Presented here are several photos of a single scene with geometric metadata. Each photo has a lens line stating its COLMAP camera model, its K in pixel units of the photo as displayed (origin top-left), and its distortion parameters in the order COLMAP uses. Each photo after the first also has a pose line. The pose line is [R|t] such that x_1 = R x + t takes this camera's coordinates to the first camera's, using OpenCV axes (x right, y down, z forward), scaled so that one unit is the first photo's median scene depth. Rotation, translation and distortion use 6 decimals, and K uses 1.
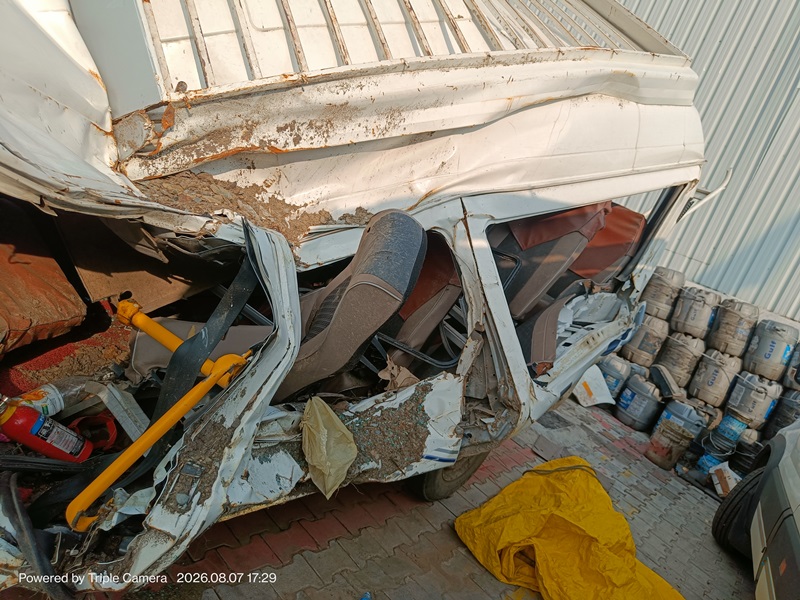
lens RADIAL K [[570.6, 0, 384.4], [0, 570.6, 308.1], [0, 0, 1]] dist [0.001583, -0.001689]
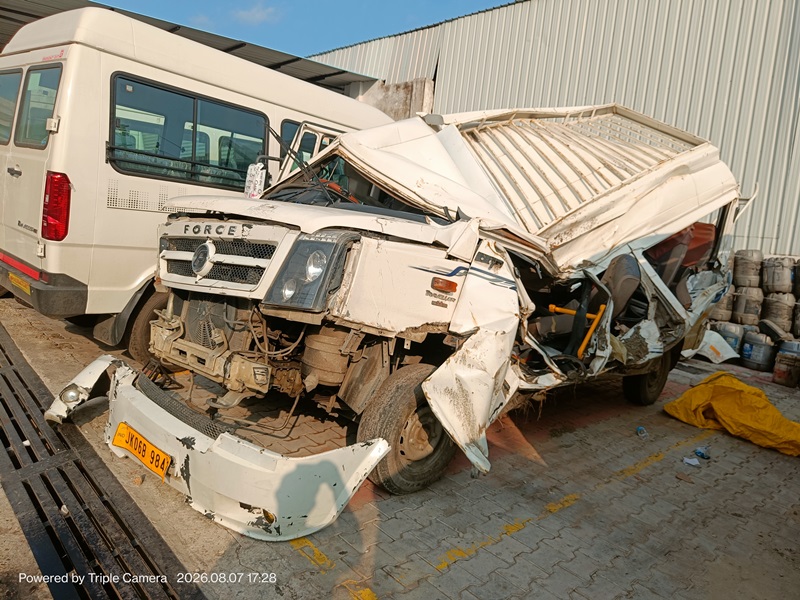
lens RADIAL K [[563.8, 0, 400.0], [0, 563.8, 300.0], [0, 0, 1]] dist [0.000939, 0.000023]
pose [[0.958048, -0.264426, -0.110559, -0.384393], [0.246879, 0.957319, -0.150303, 0.095549], [0.145584, 0.116703, 0.982439, -0.928706]]
